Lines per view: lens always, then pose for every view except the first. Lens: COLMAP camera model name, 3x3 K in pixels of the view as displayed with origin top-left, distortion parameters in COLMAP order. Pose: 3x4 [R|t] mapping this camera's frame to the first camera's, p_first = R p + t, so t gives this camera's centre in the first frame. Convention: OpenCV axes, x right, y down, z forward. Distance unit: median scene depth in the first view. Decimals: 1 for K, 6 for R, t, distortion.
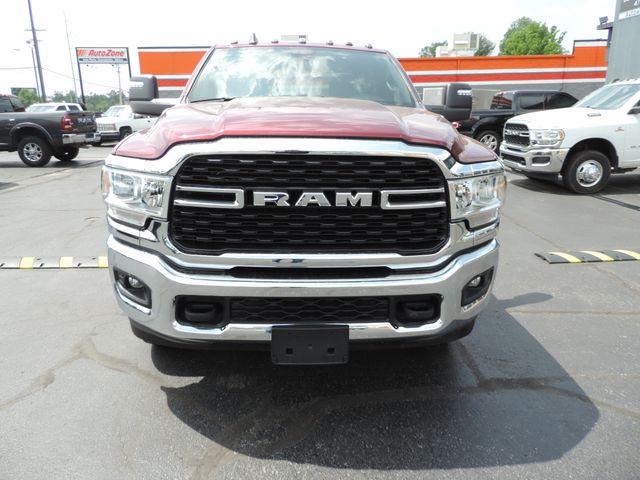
lens RADIAL K [[462.3, 0, 320.0], [0, 462.3, 240.0], [0, 0, 1]] dist [-0.006016, -0.005185]
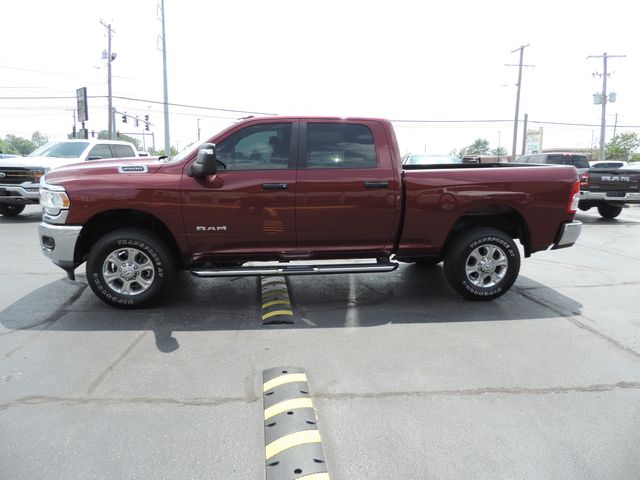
lens RADIAL K [[462.3, 0, 320.0], [0, 462.3, 240.0], [0, 0, 1]] dist [-0.006016, -0.005185]
pose [[0.059666, 0.186599, -0.980623, 1.551287], [-0.299856, 0.940354, 0.160691, -0.390626], [0.952117, 0.284457, 0.112060, 1.216642]]
